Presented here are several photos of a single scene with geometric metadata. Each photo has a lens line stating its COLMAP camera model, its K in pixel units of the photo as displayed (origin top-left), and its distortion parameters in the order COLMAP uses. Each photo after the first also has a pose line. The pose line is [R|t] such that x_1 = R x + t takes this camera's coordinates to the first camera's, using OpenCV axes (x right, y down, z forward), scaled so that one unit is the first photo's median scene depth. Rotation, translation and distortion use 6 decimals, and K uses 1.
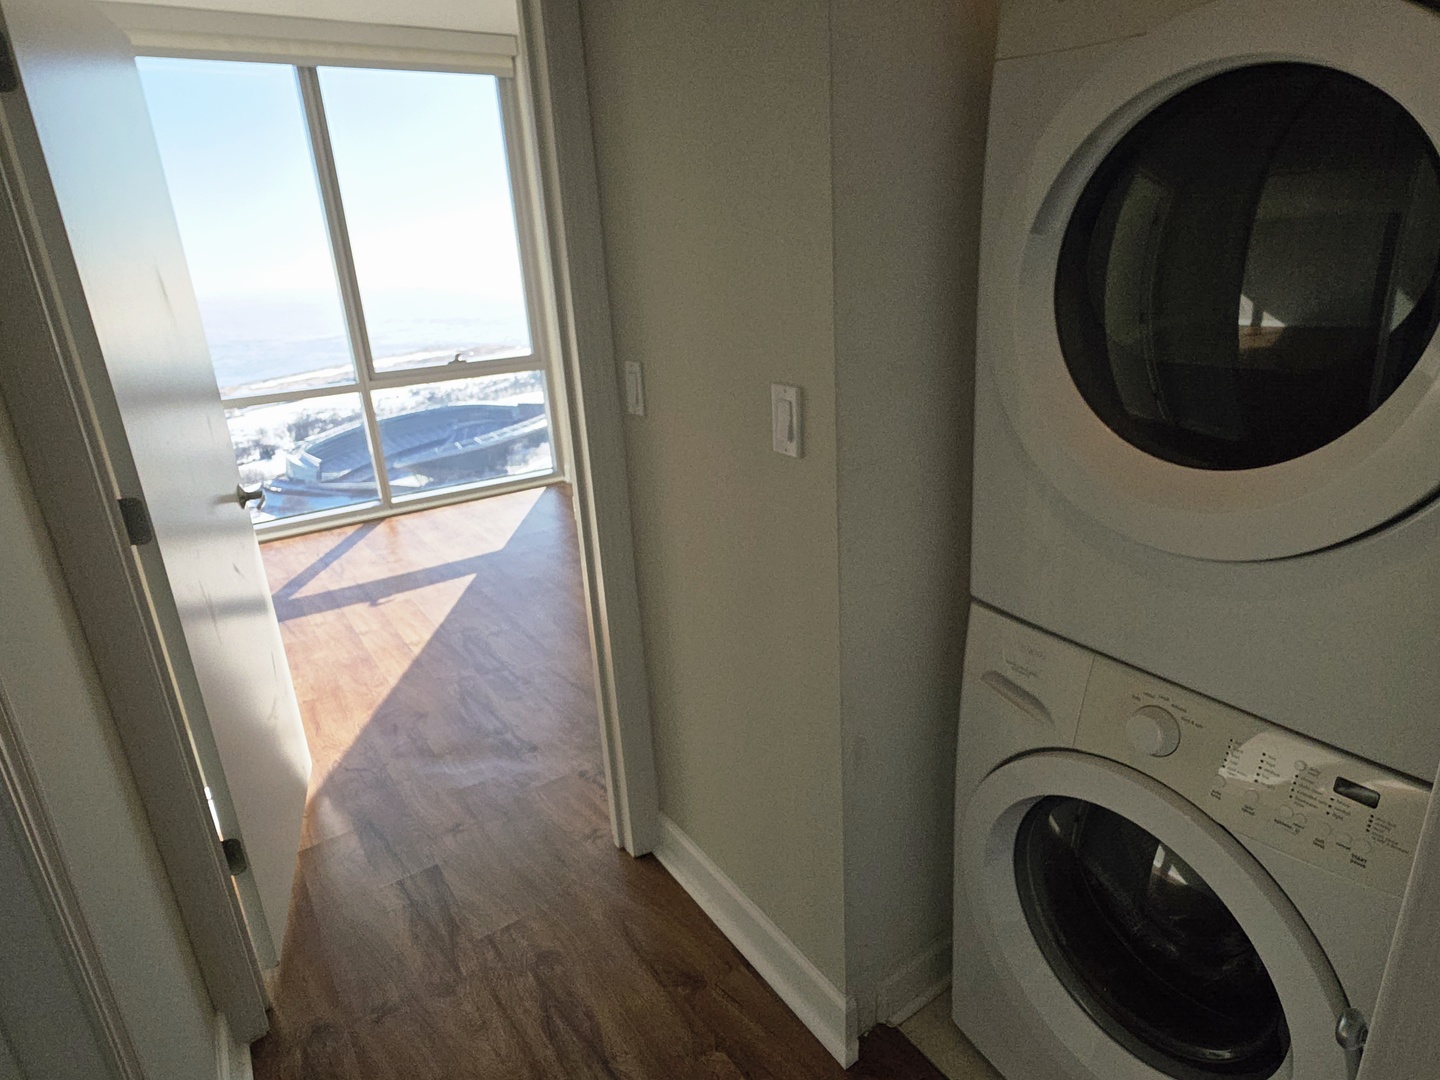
lens RADIAL K [[830.9, 0, 719.6], [0, 830.9, 542.6], [0, 0, 1]] dist [0.005581, -0.001500]
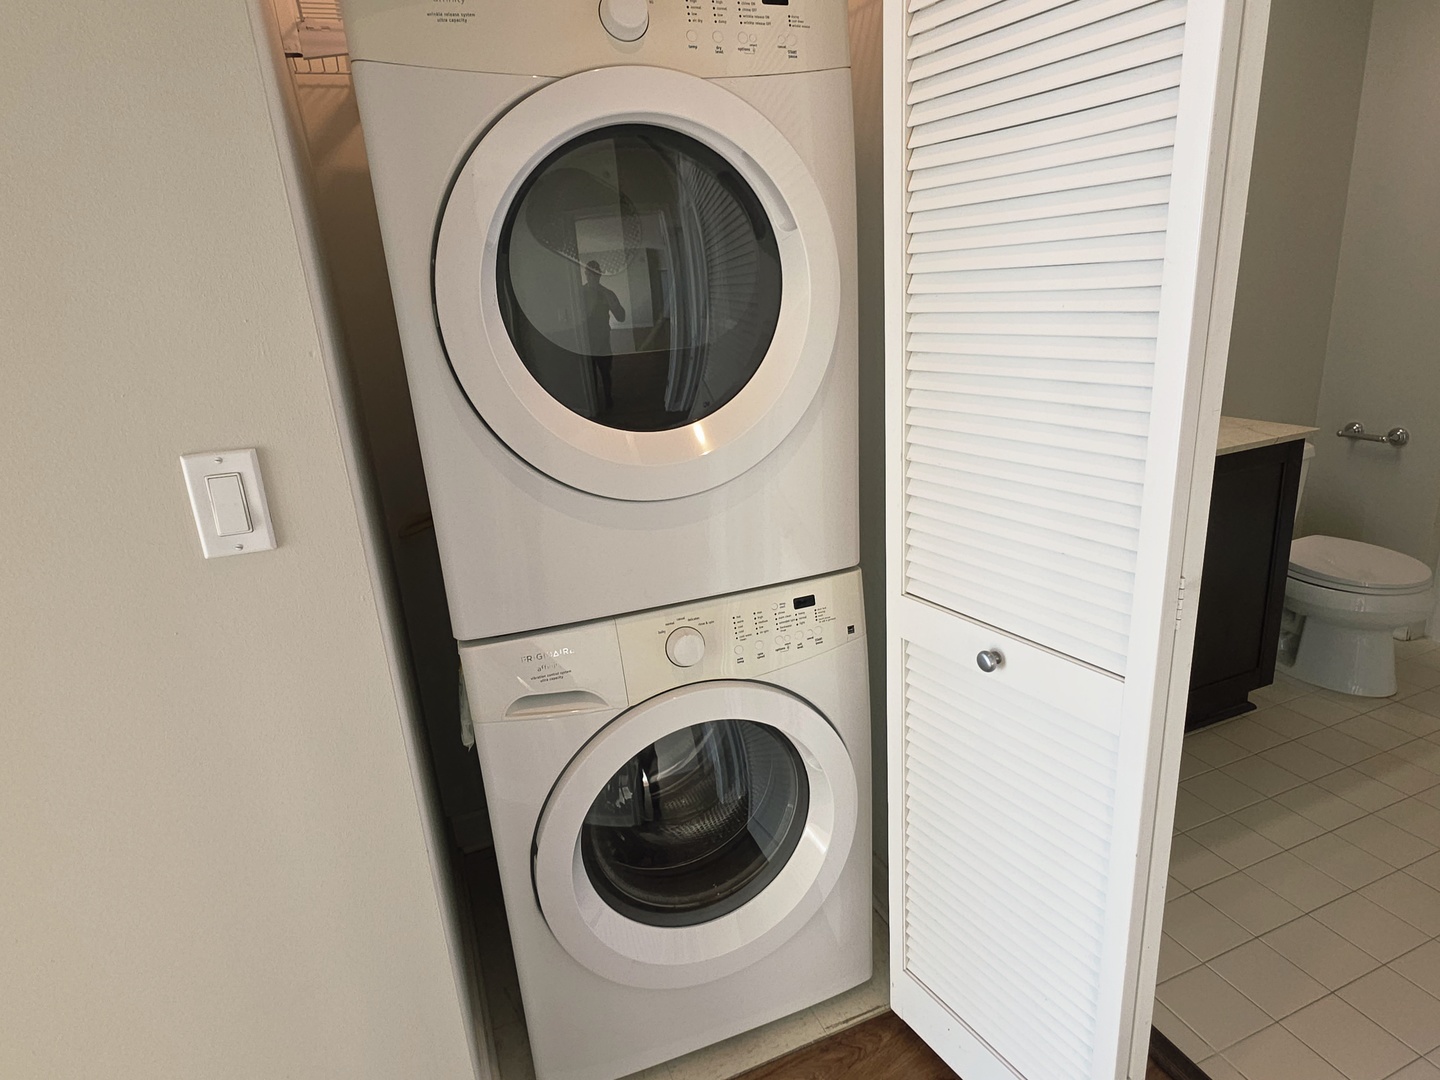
lens RADIAL K [[818.2, 0, 721.8], [0, 818.2, 536.4], [0, 0, 1]] dist [0.012505, -0.003787]
pose [[0.182533, -0.247351, 0.951577, -0.084157], [0.362260, 0.916667, 0.168787, -0.015907], [-0.914029, 0.313909, 0.256927, 0.083186]]
